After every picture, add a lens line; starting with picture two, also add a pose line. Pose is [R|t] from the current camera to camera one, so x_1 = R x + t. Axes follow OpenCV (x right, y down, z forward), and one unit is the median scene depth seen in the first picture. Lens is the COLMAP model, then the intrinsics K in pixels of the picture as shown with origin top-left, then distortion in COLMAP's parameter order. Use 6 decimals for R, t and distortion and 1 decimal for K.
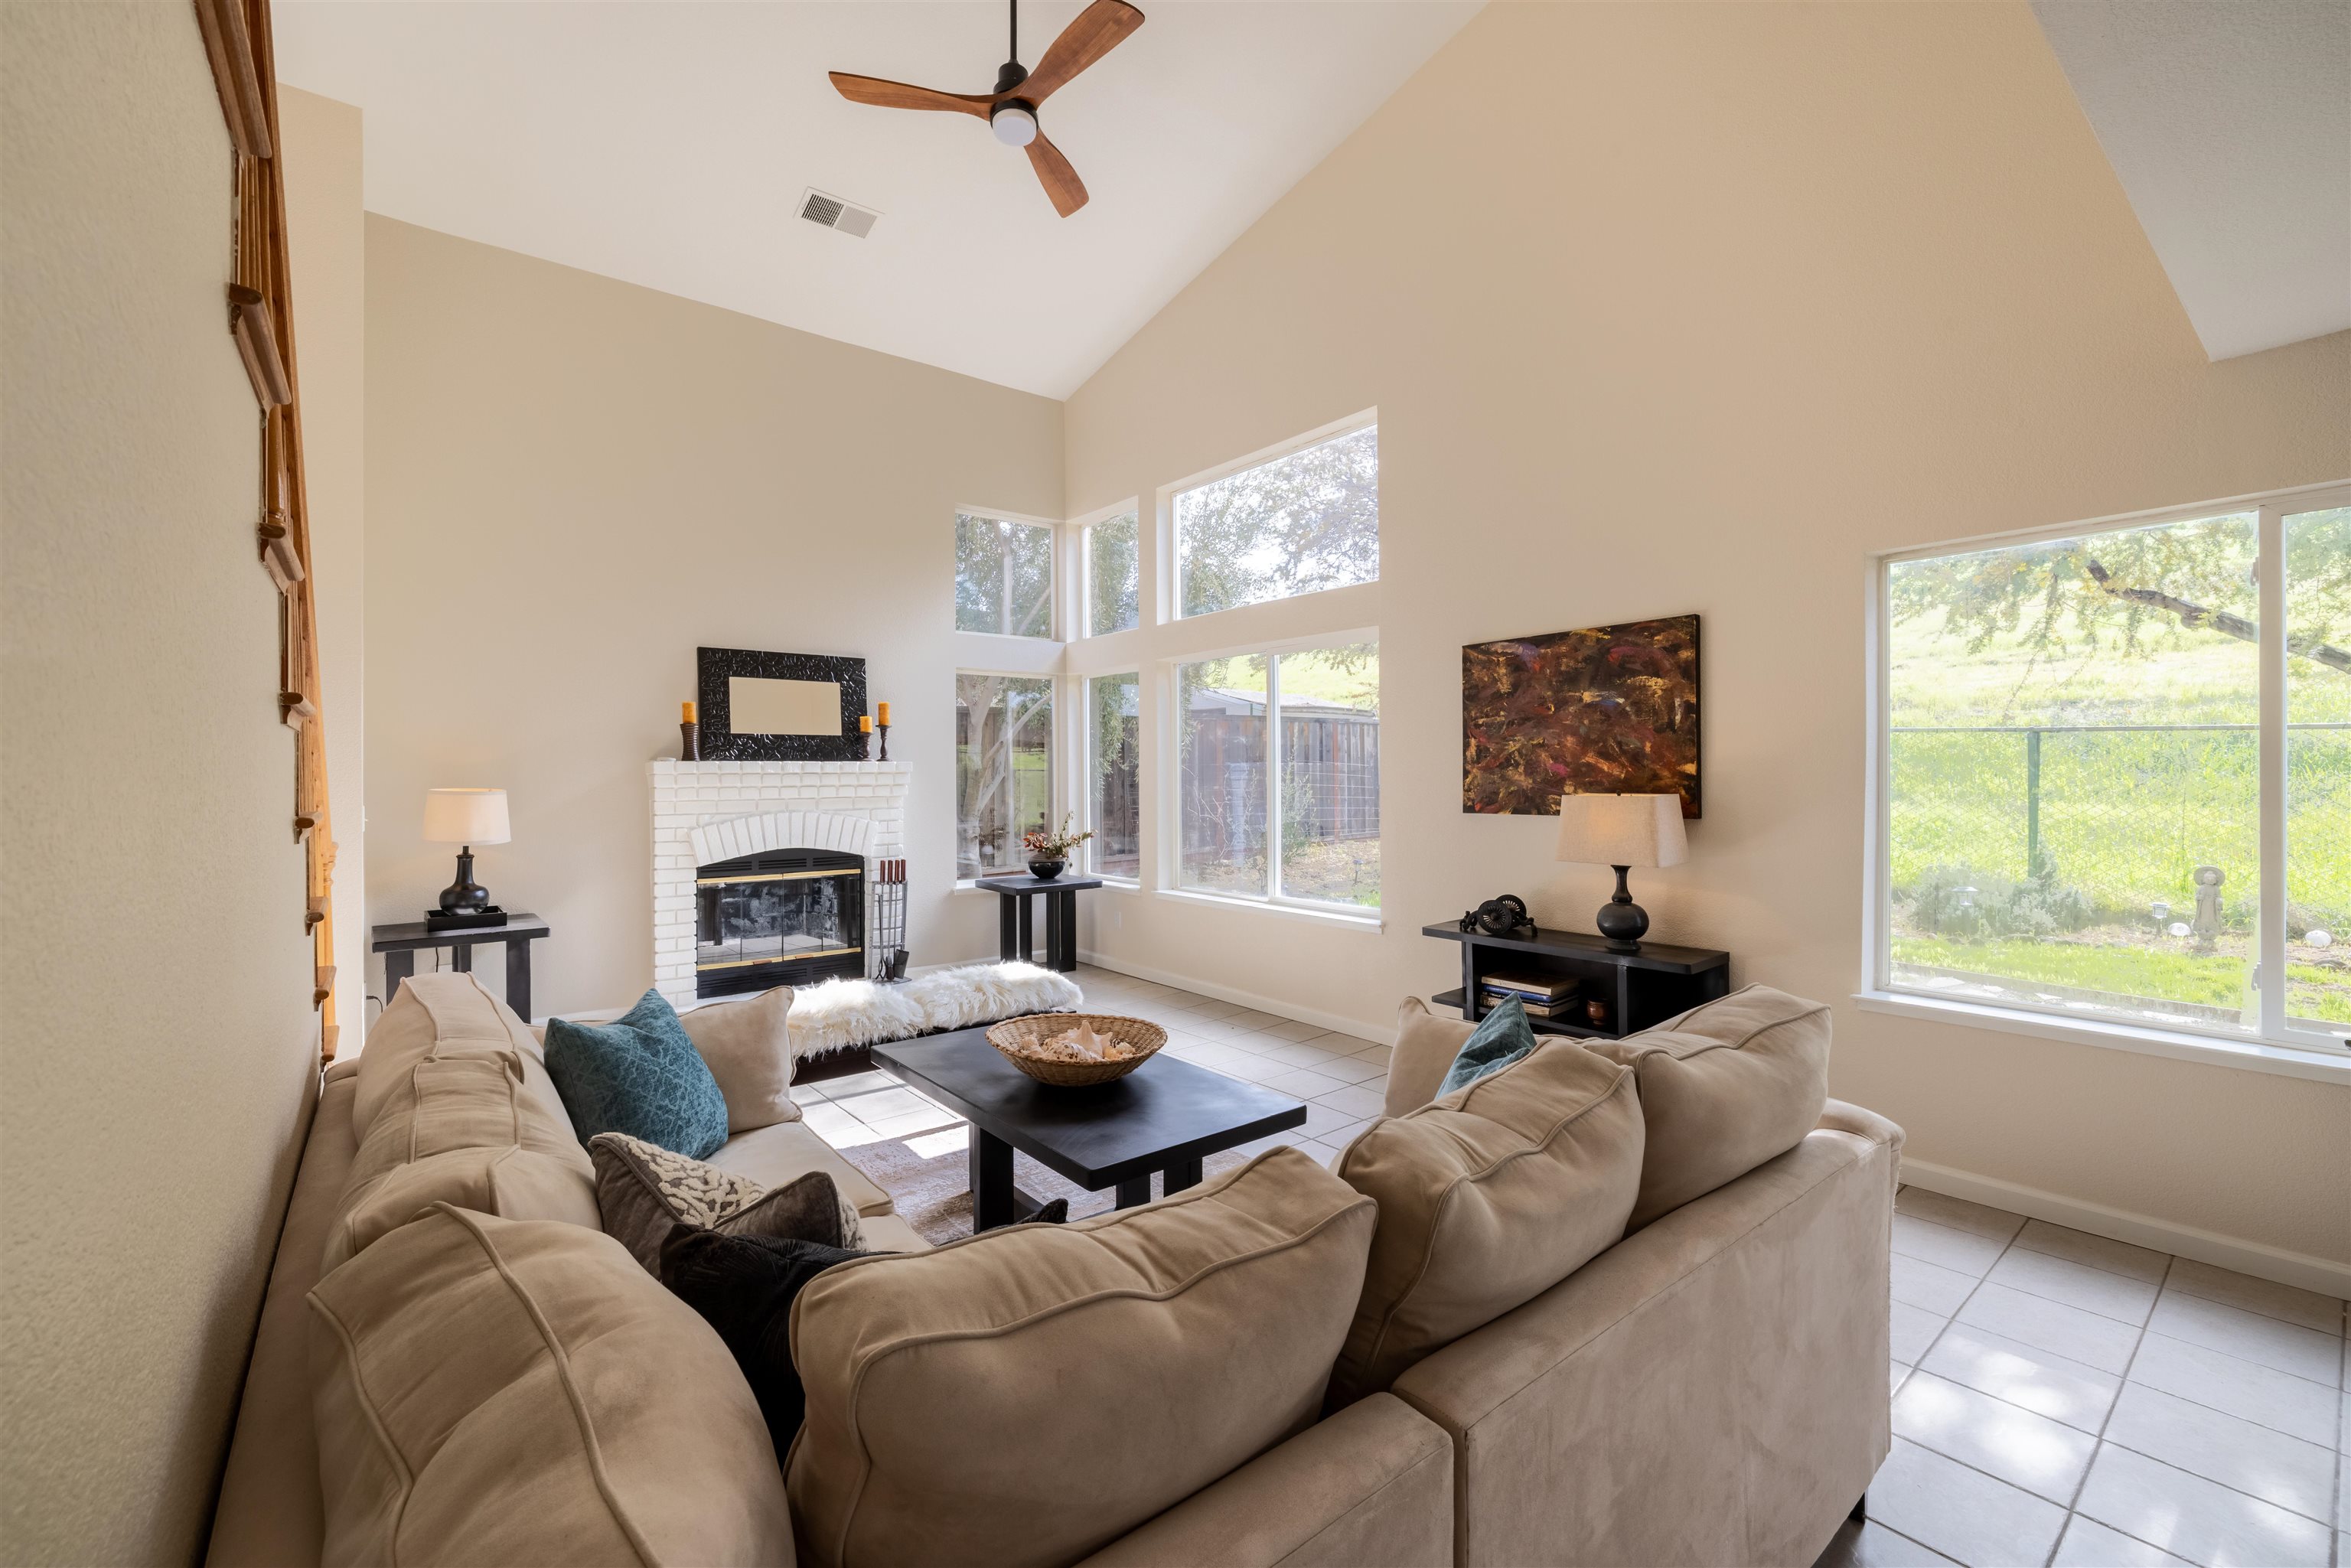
lens RADIAL K [[987.9, 0, 1171.7], [0, 987.9, 780.8], [0, 0, 1]] dist [0.006978, 0.000850]
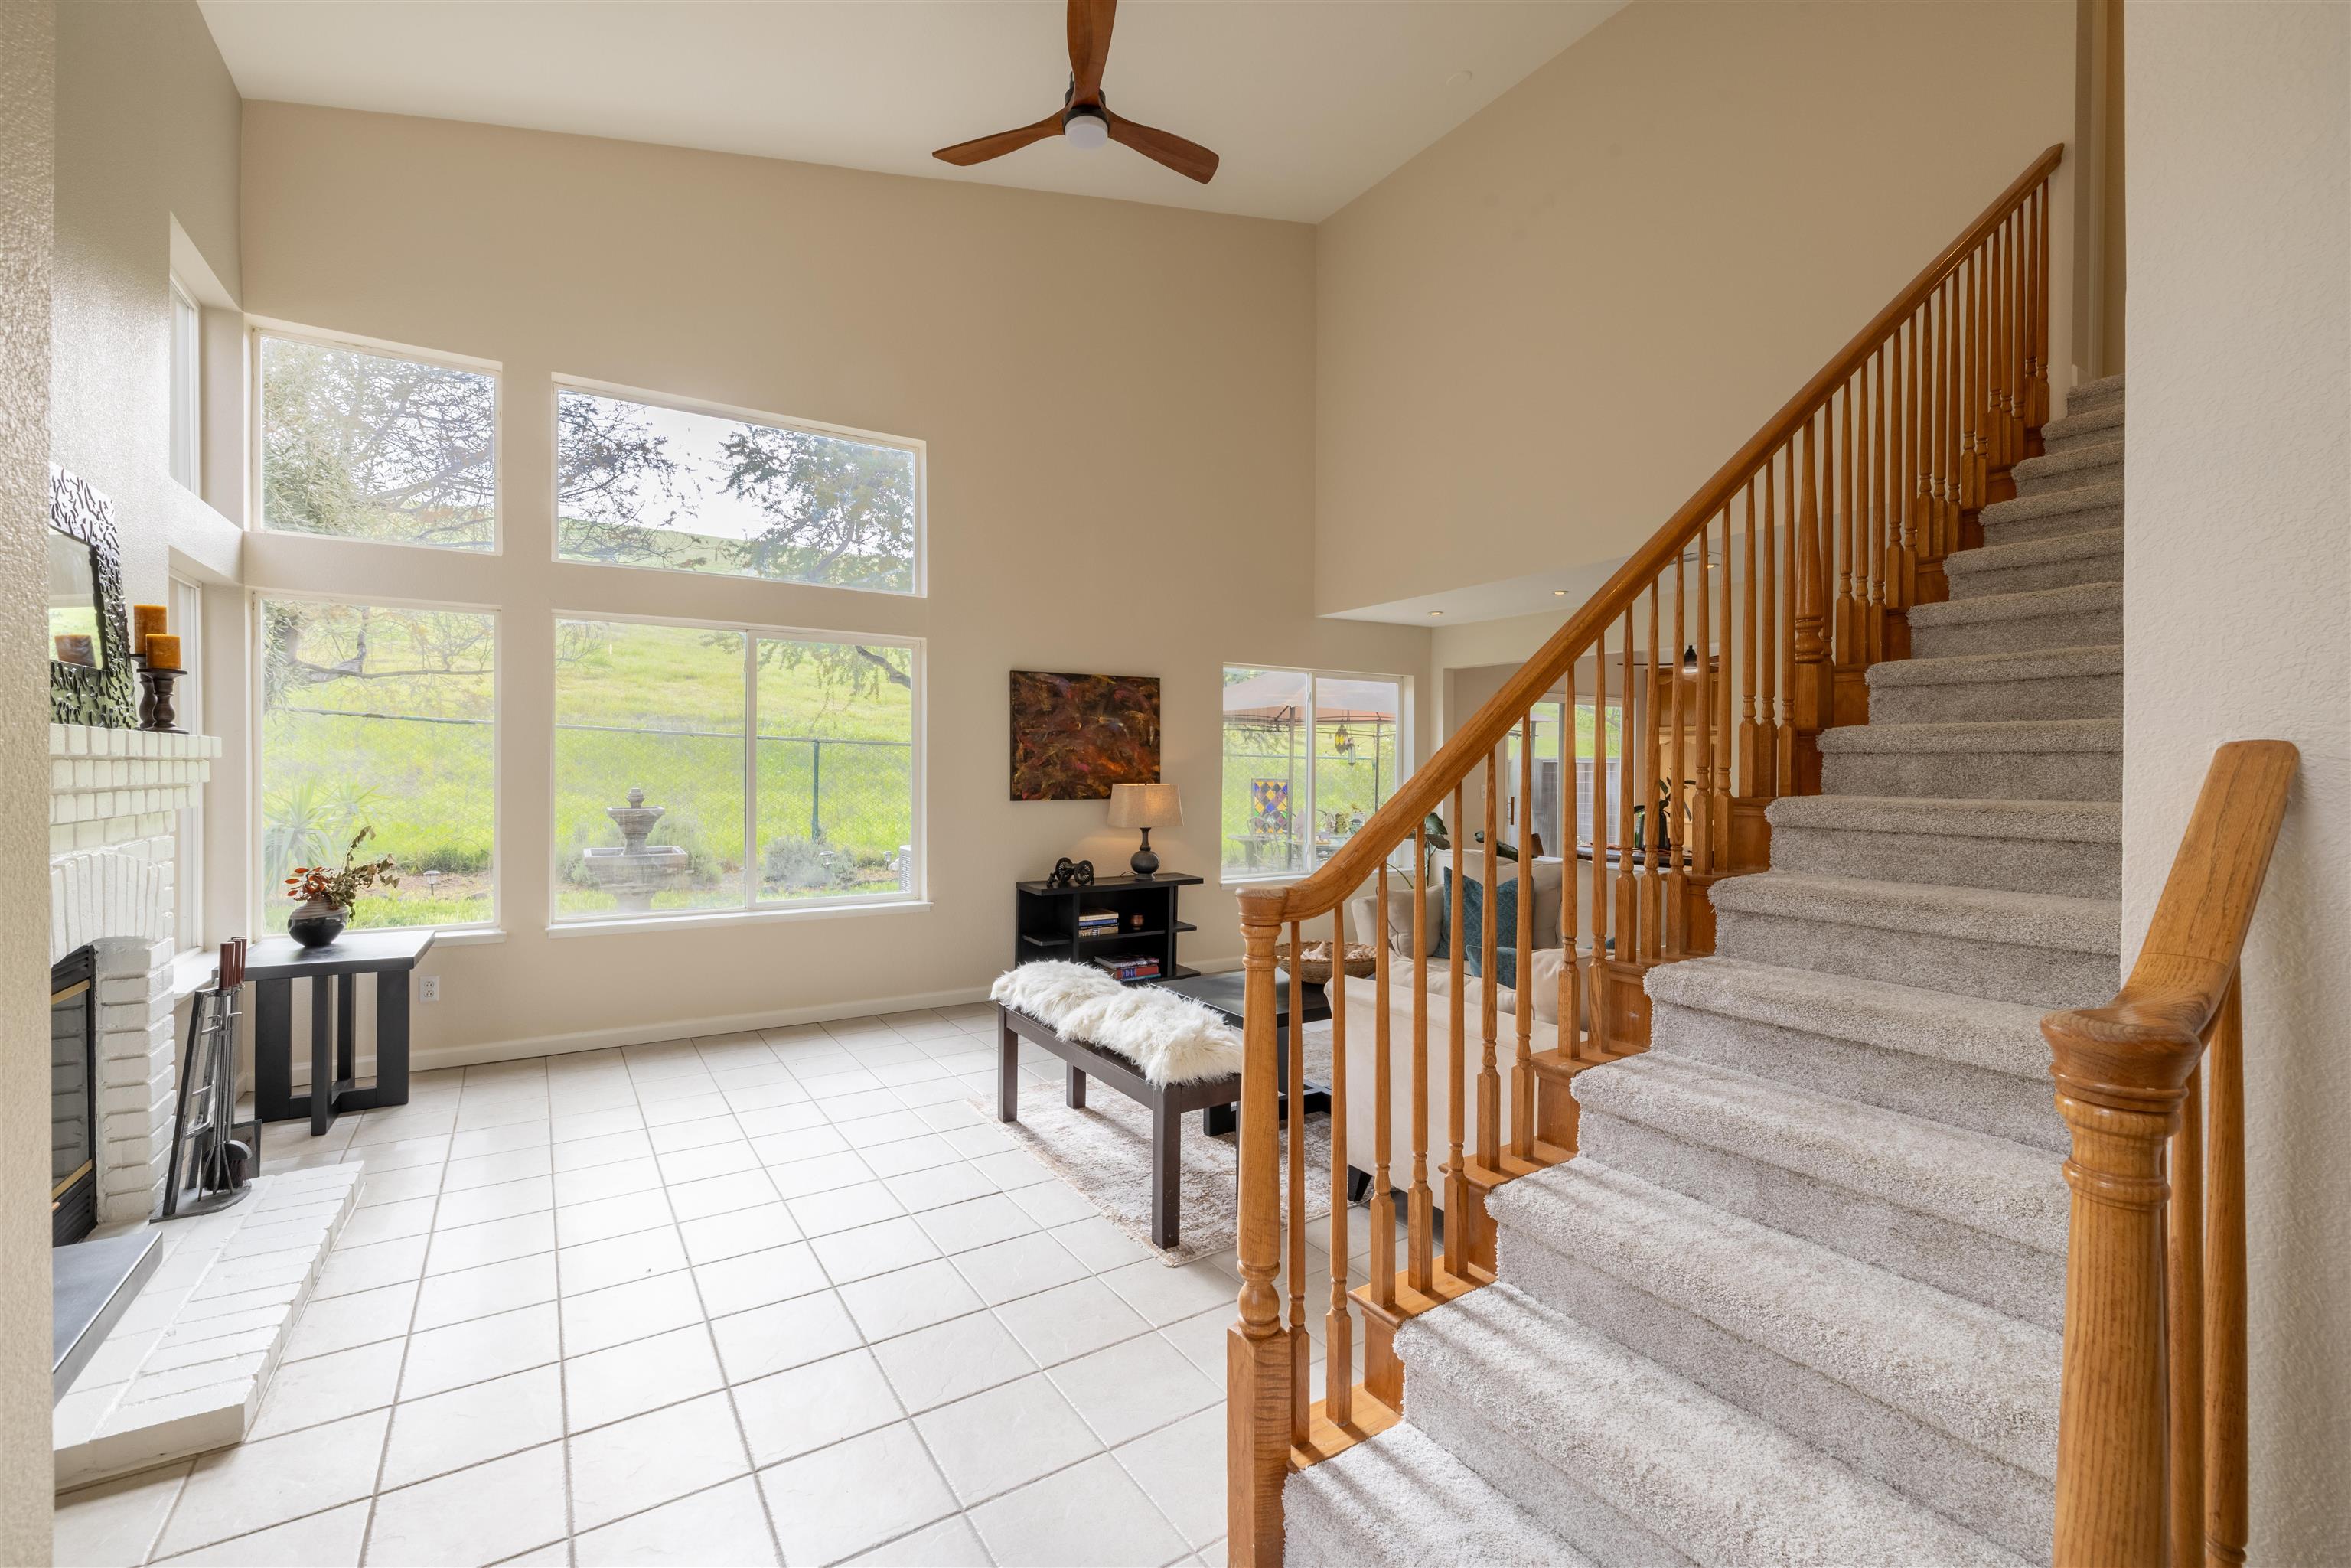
lens RADIAL K [[987.9, 0, 1164.2], [0, 987.9, 767.3], [0, 0, 1]] dist [0.006978, 0.000850]
pose [[0.090928, 0.006349, 0.995837, -0.975931], [0.001504, 0.999978, -0.006513, -0.002528], [-0.995856, 0.002090, 0.090916, 0.699601]]
